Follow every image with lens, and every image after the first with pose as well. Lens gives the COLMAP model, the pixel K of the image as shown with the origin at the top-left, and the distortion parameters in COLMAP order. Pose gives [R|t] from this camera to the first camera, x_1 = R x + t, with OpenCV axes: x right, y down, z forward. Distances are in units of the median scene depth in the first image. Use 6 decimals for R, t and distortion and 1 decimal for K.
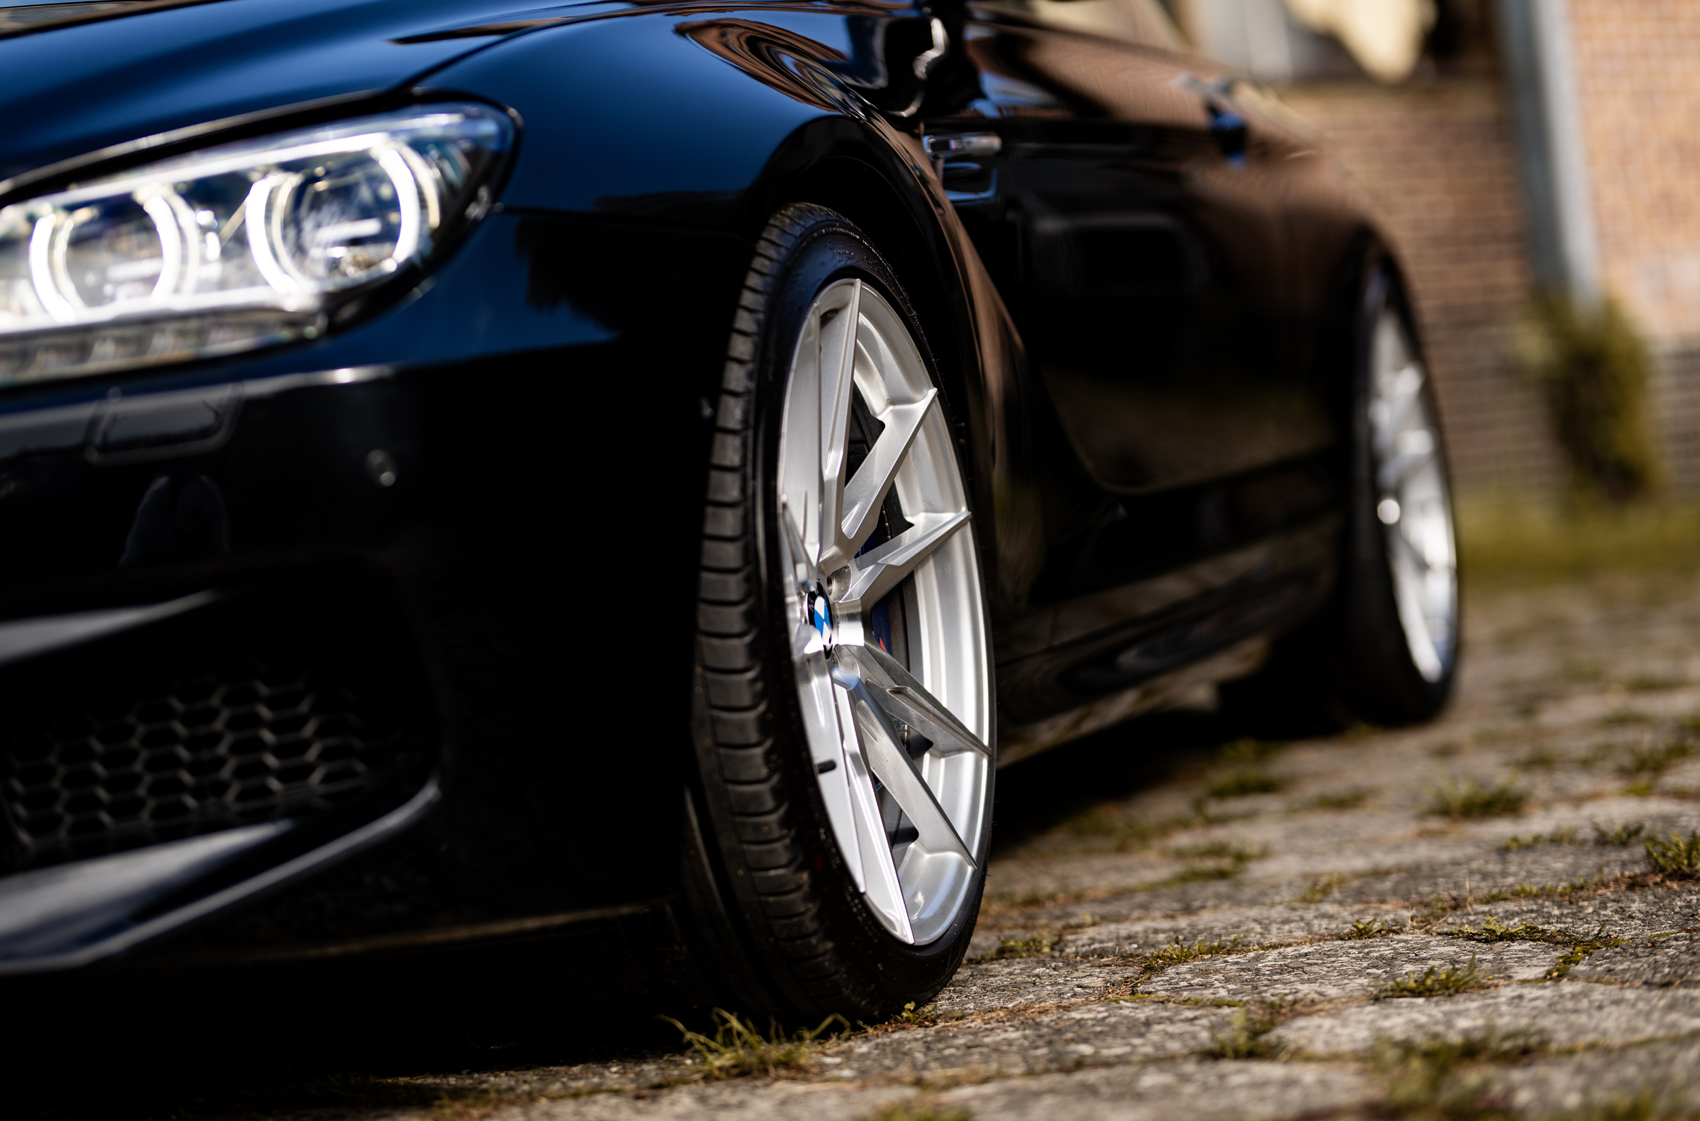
lens RADIAL K [[4022.7, 0, 837.1], [0, 4022.7, 575.0], [0, 0, 1]] dist [-0.057886, 0.000000]
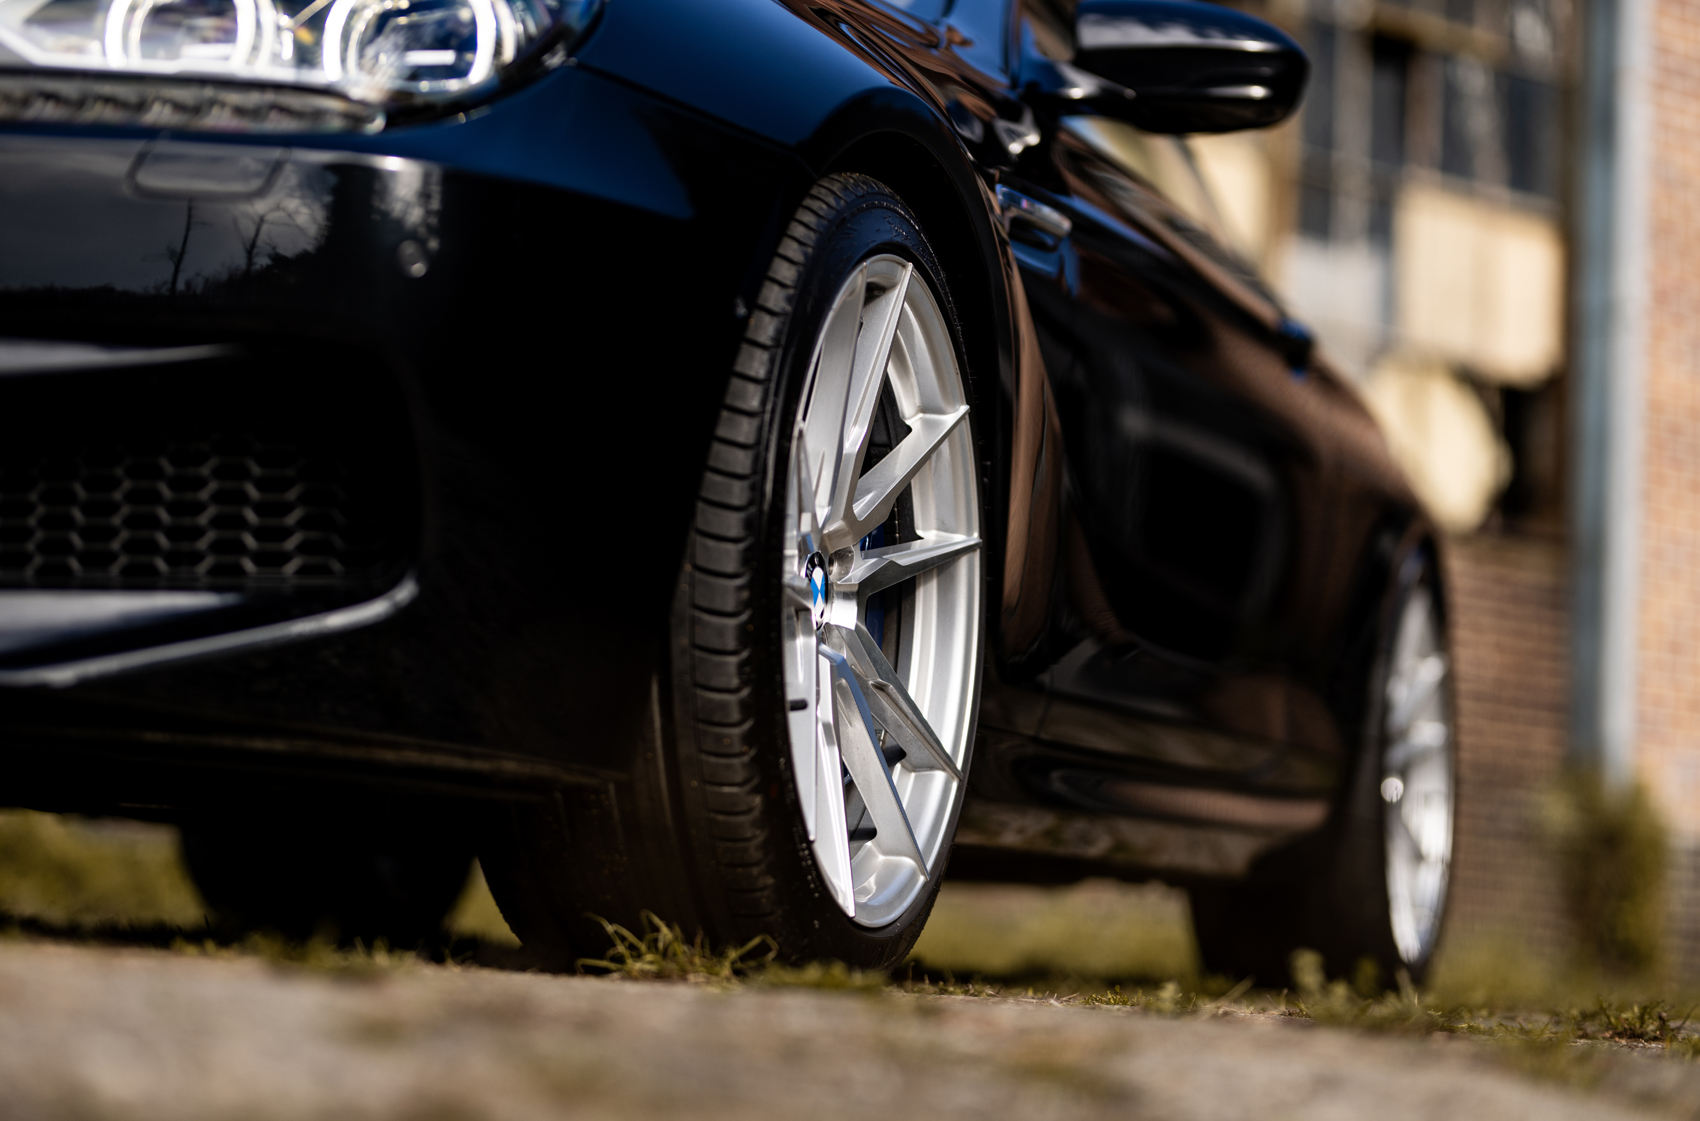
lens RADIAL K [[4022.7, 0, 866.8], [0, 4022.7, 552.0], [0, 0, 1]] dist [-0.057886, 0.000000]
pose [[0.985794, 0.167662, -0.009967, 0.016957], [-0.167704, 0.979316, -0.113205, 0.115009], [-0.009220, 0.113269, 0.993522, 0.009741]]
